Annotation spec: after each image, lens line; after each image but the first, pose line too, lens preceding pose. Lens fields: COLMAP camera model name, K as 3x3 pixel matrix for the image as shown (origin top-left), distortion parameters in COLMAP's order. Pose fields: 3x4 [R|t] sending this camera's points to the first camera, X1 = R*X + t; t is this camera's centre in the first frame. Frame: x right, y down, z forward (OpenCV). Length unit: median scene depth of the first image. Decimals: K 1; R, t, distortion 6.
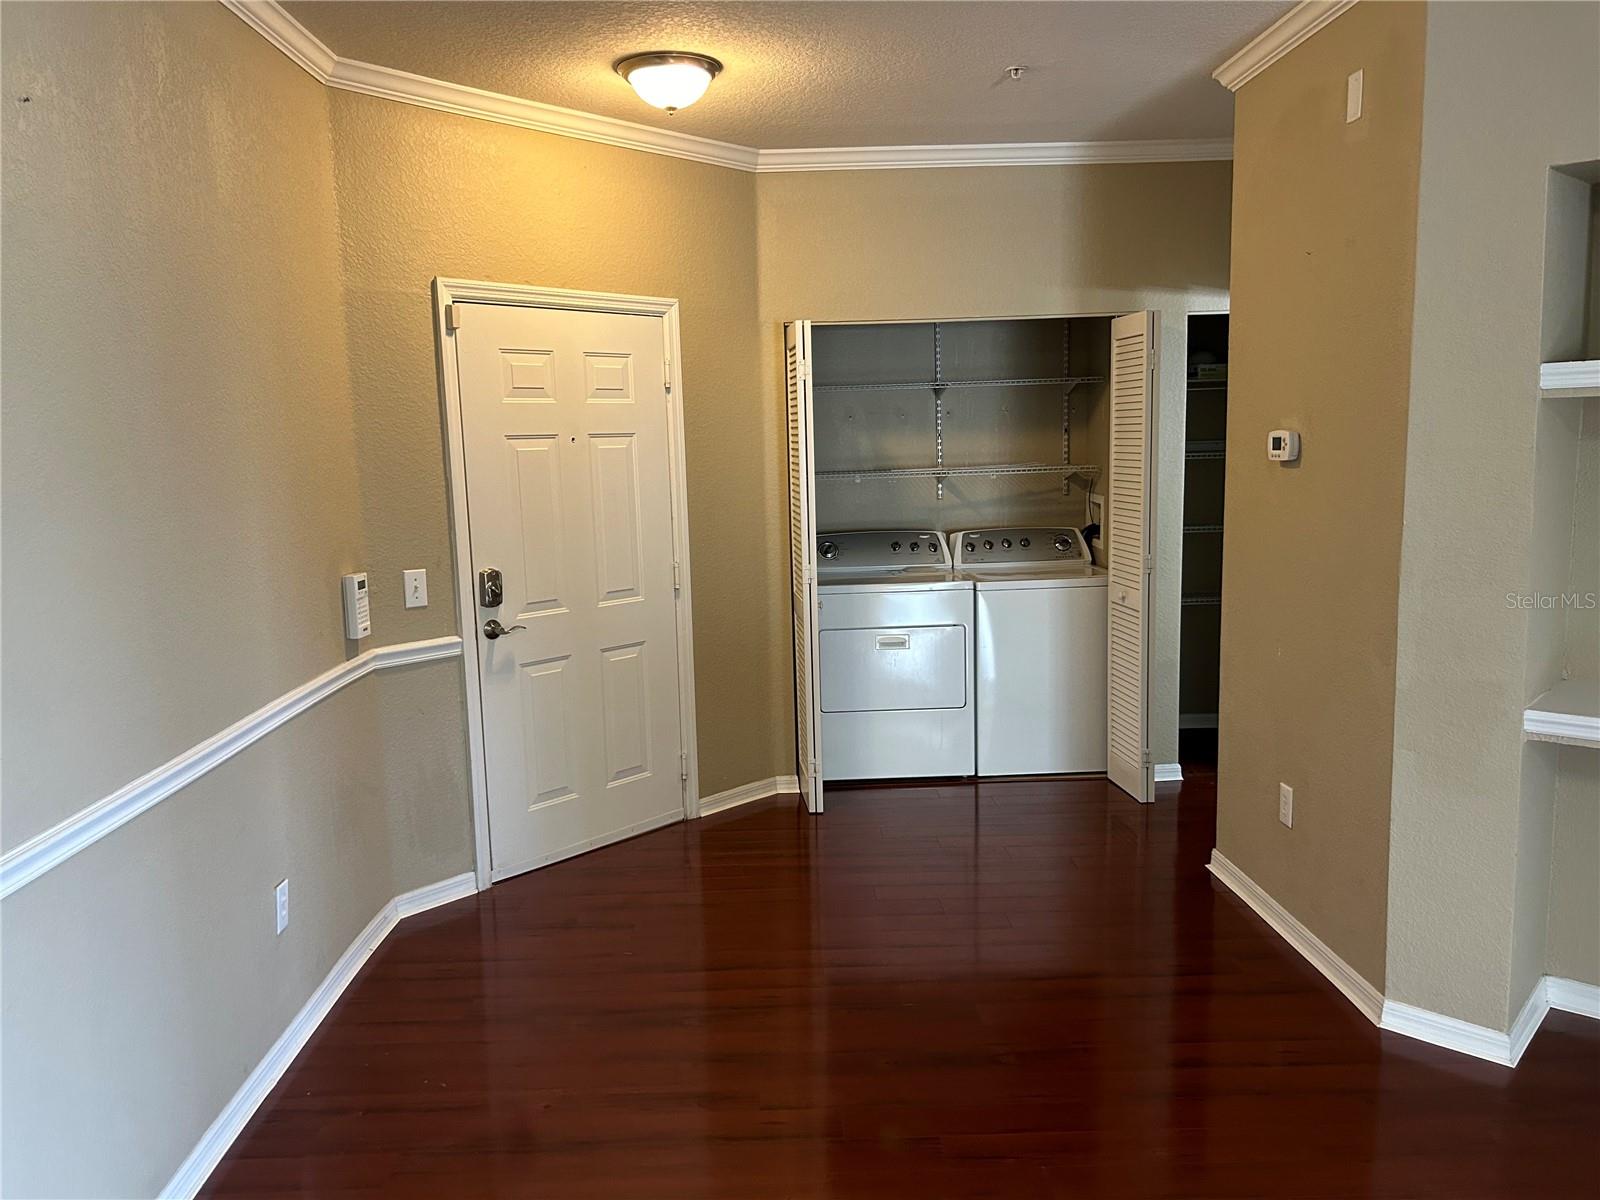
lens RADIAL K [[1200.6, 0, 803.5], [0, 1200.6, 609.6], [0, 0, 1]] dist [0.047036, -0.004149]
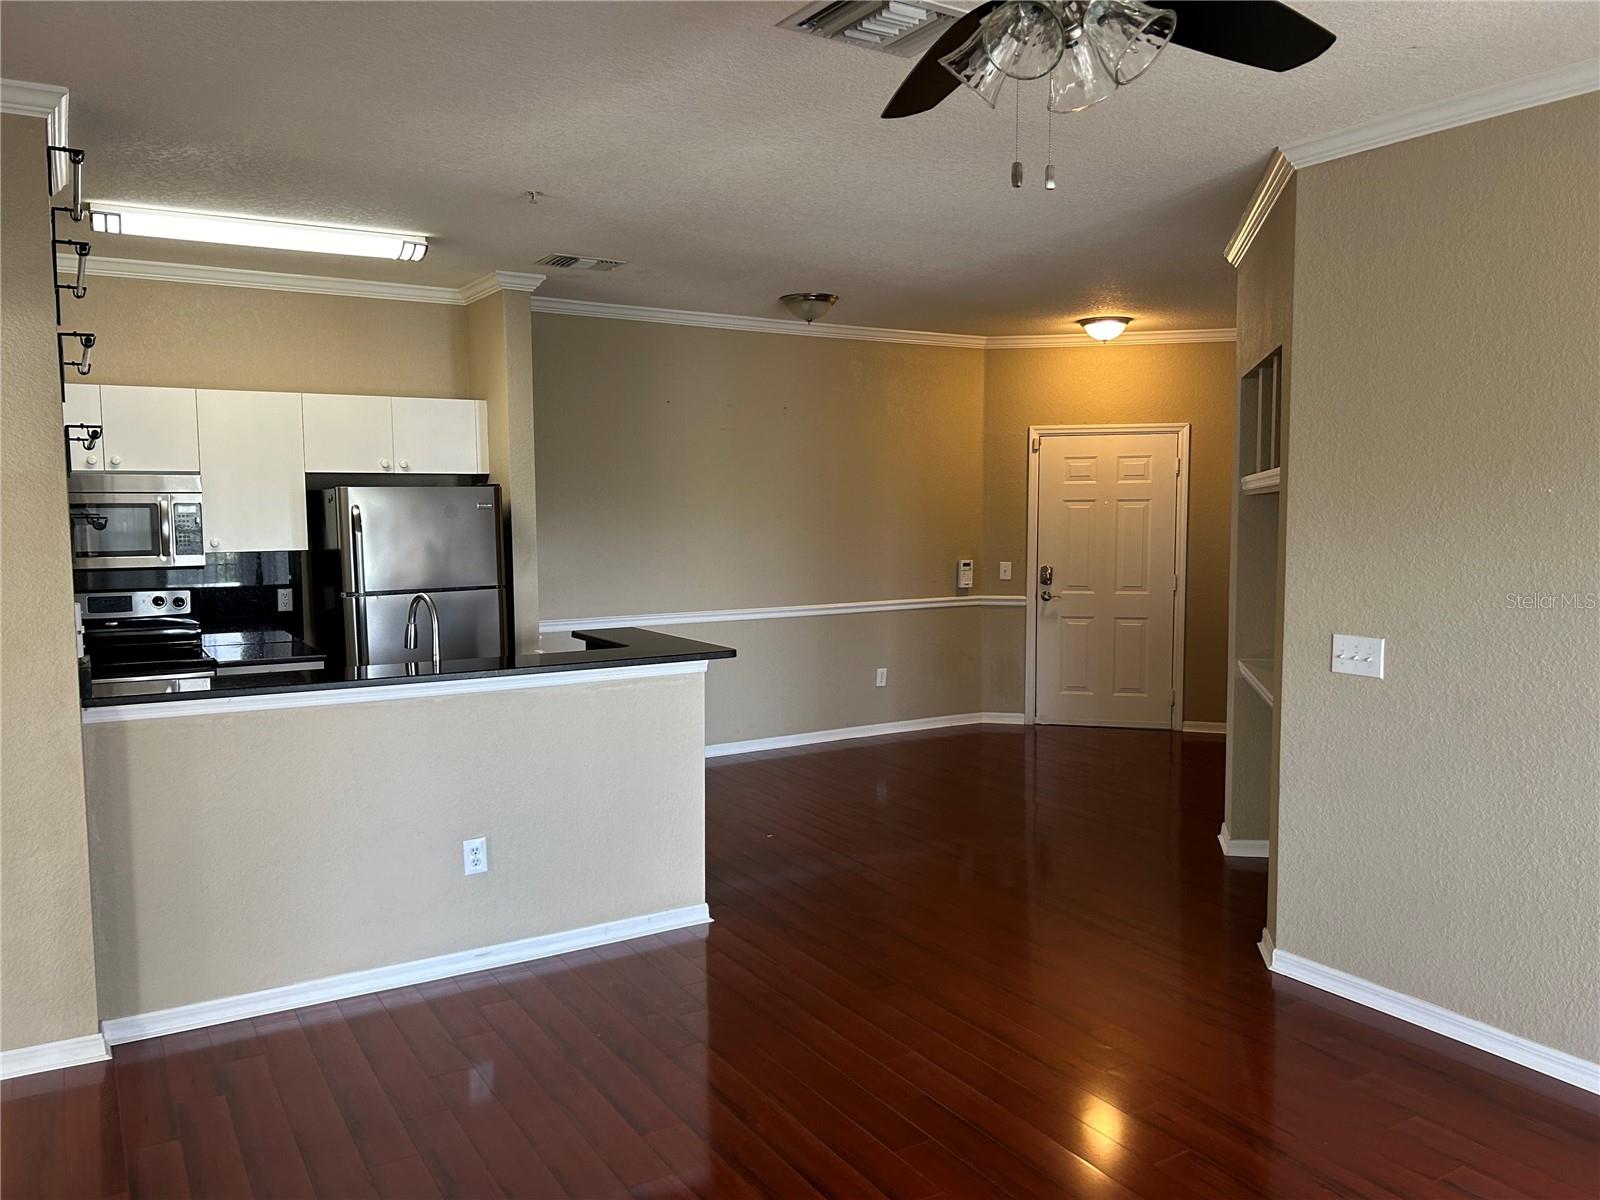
lens RADIAL K [[1200.6, 0, 795.1], [0, 1200.6, 598.4], [0, 0, 1]] dist [0.047036, -0.004149]
pose [[0.458756, 0.099233, -0.883004, 1.331225], [-0.131640, 0.990369, 0.042907, -0.010944], [0.878757, 0.096555, 0.467401, -0.305441]]
